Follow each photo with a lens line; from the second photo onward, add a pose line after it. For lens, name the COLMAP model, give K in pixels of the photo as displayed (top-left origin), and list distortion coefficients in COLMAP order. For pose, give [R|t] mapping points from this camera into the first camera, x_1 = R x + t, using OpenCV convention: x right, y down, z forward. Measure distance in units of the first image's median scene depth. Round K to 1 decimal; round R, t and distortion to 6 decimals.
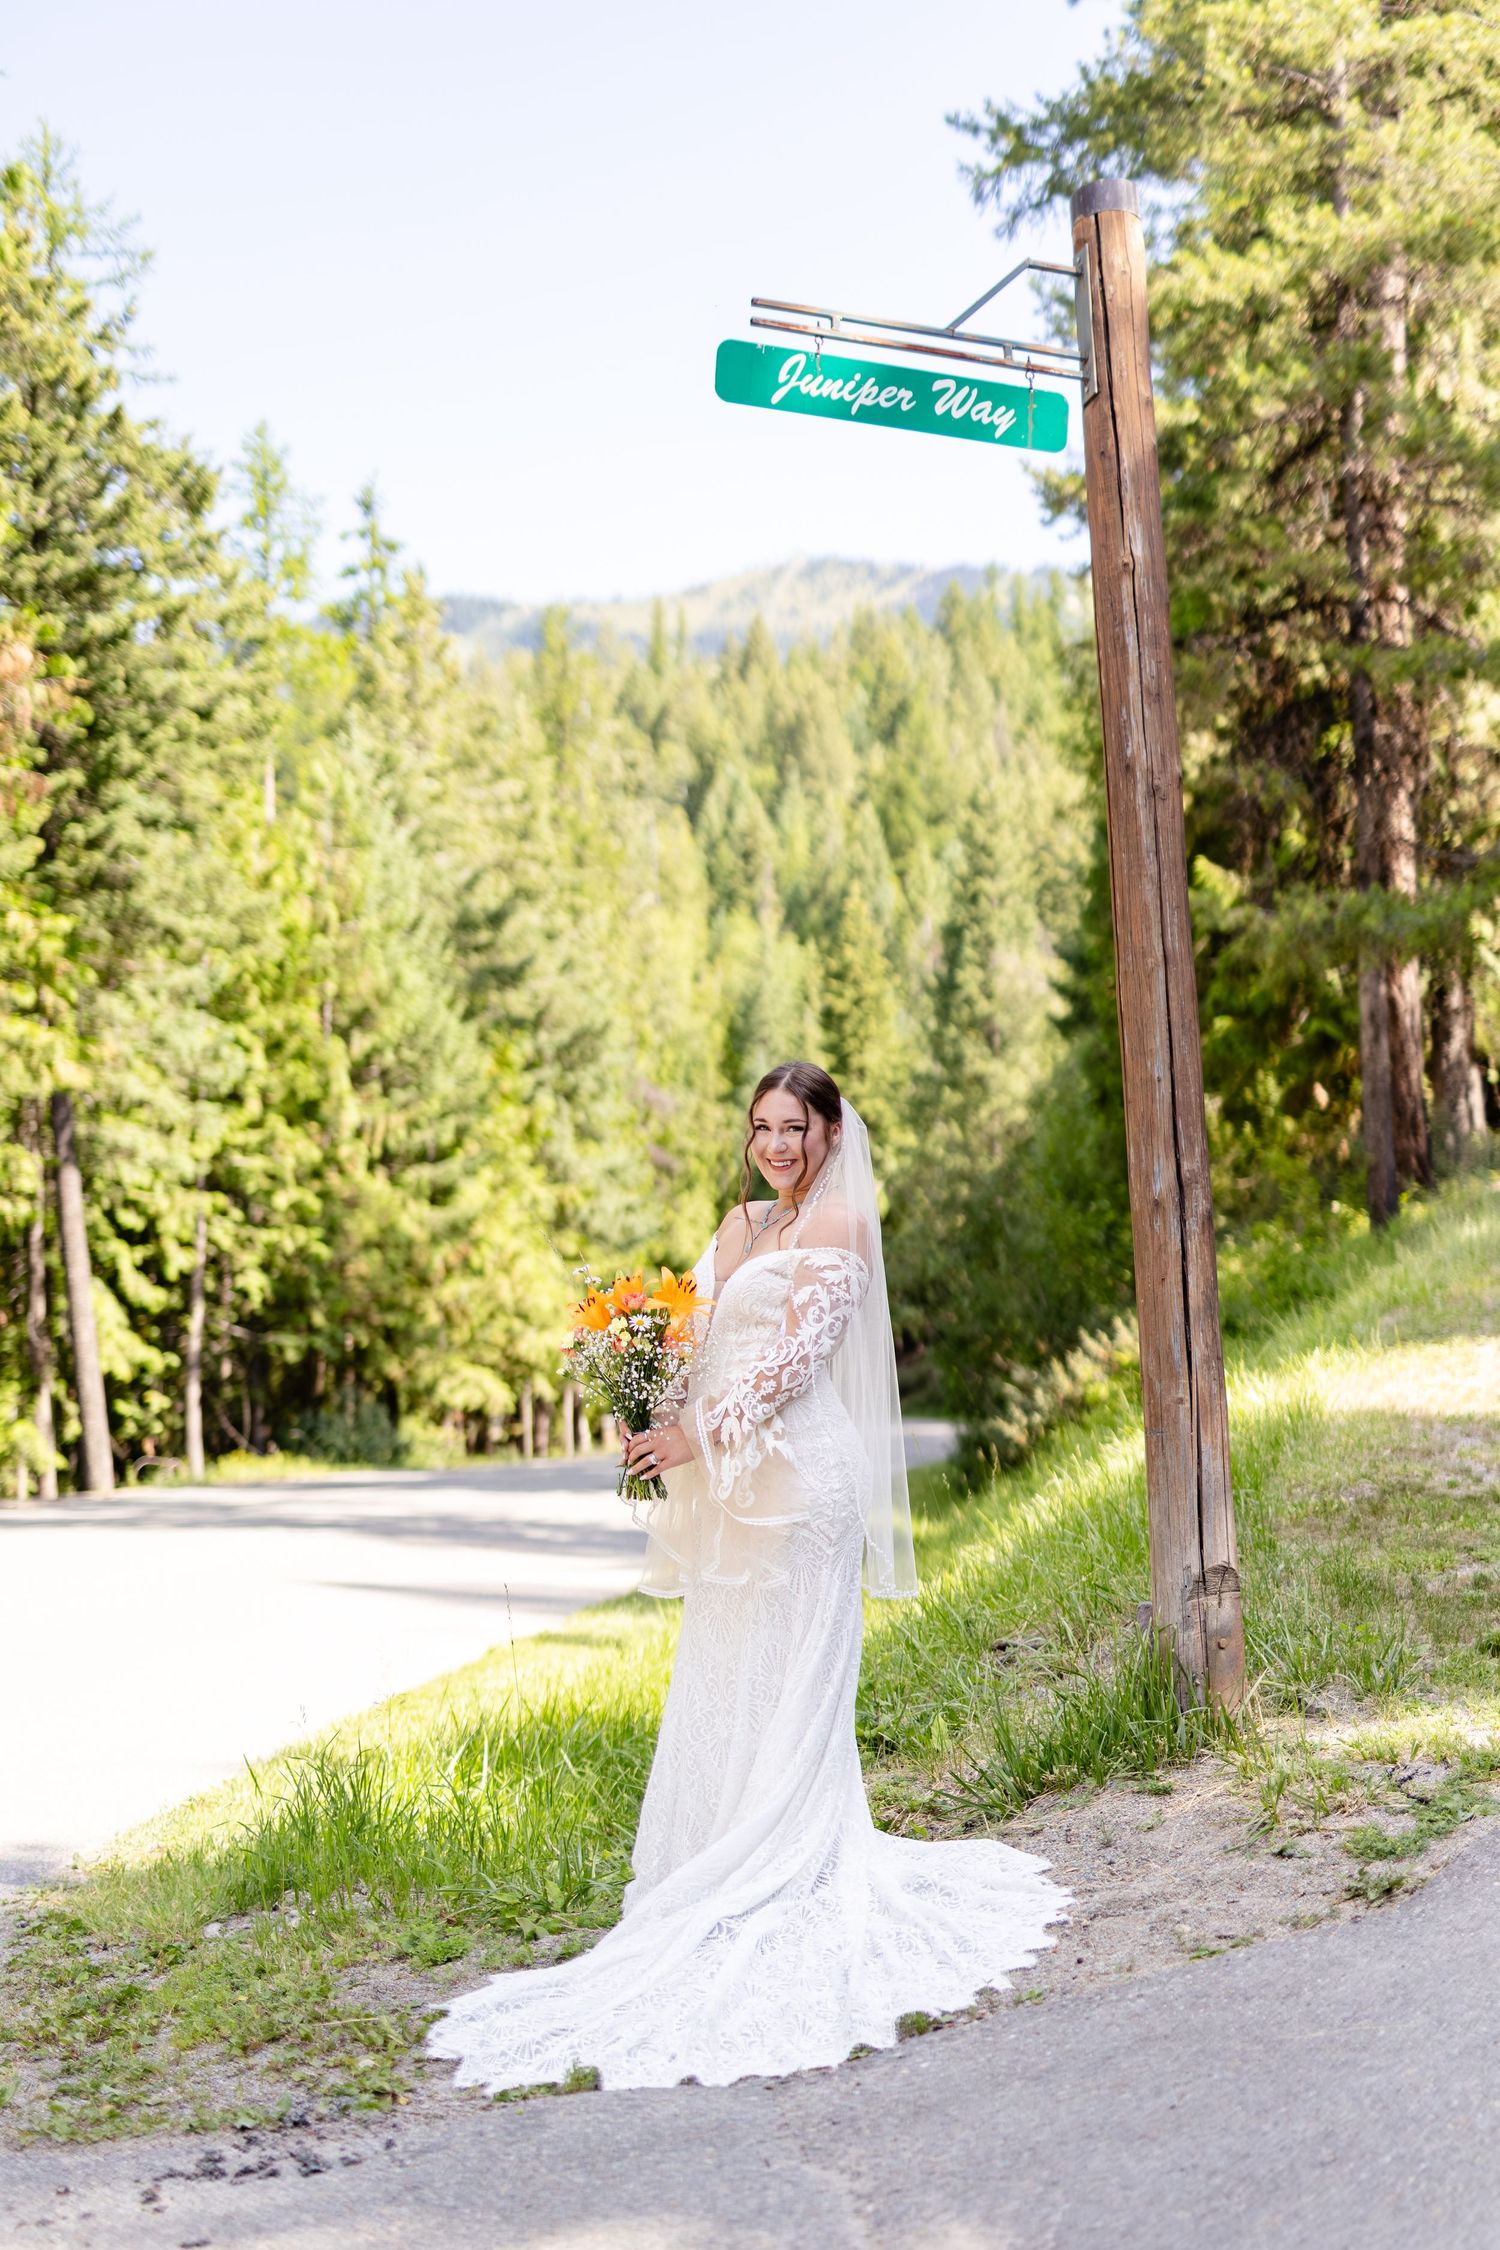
lens RADIAL K [[3154.2, 0, 755.4], [0, 3154.2, 1120.4], [0, 0, 1]] dist [-0.000952, 0.000000]
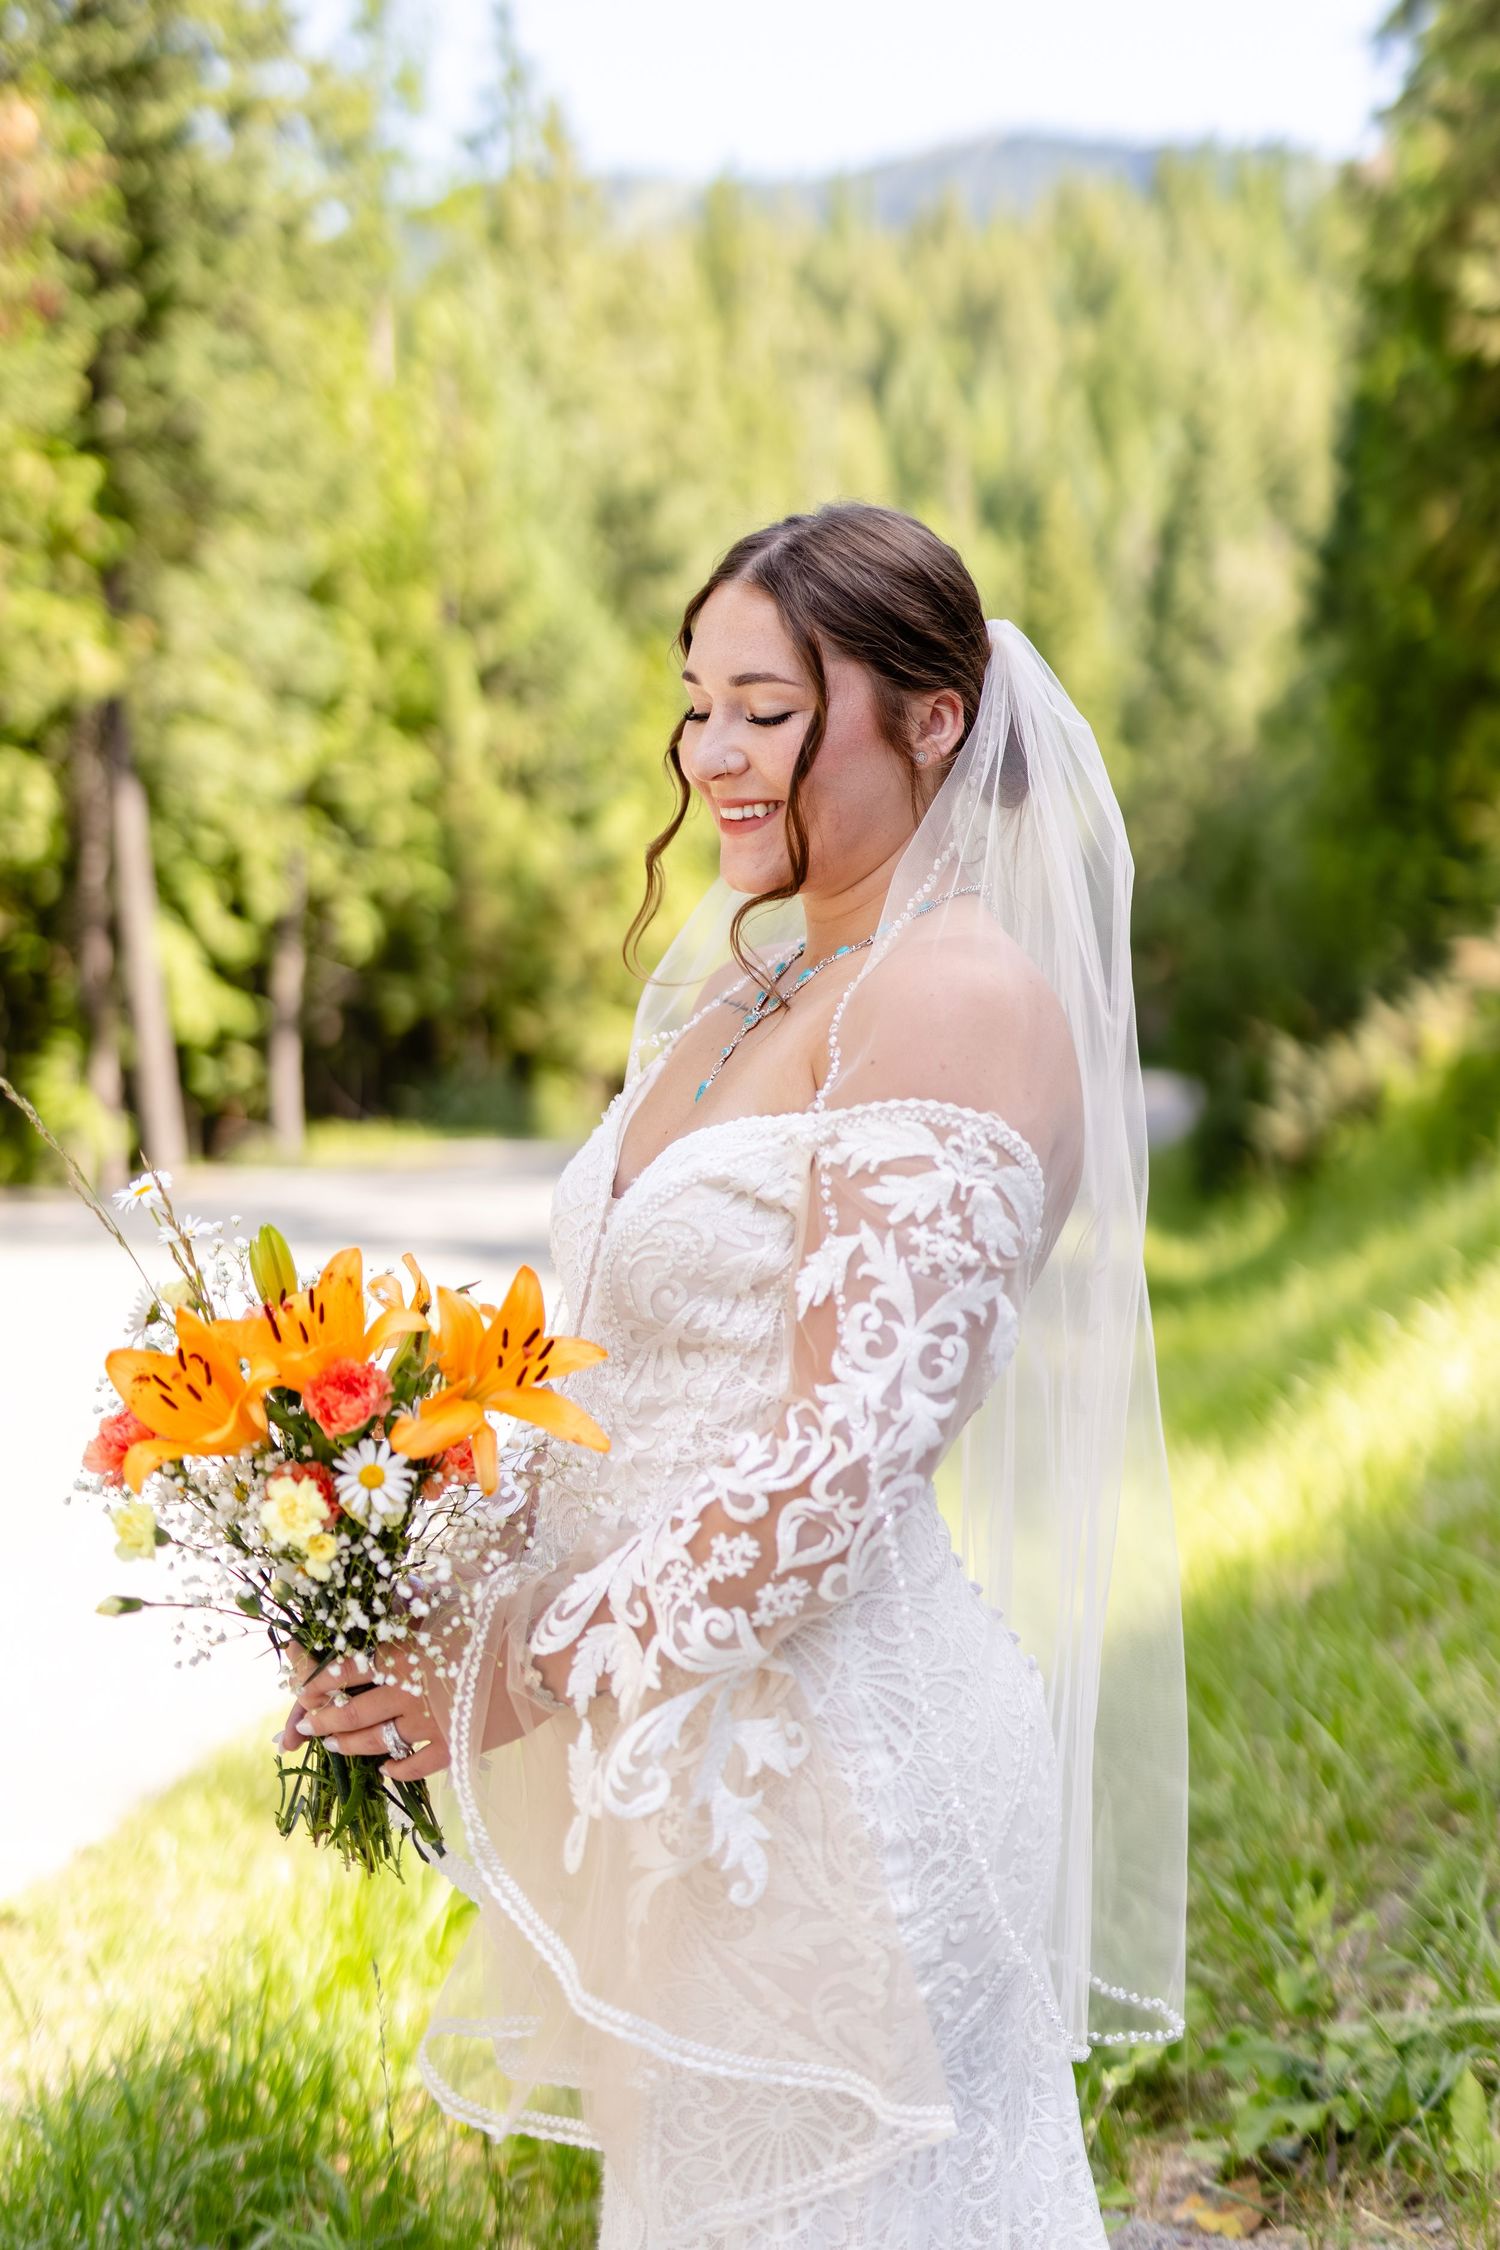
lens RADIAL K [[3154.2, 0, 763.1], [0, 3154.2, 1123.0], [0, 0, 1]] dist [-0.000952, 0.000000]
pose [[0.998614, 0.009766, -0.051713, -0.006168], [-0.003671, 0.993163, 0.116677, 0.005083], [0.052499, -0.116325, 0.991823, 0.157114]]
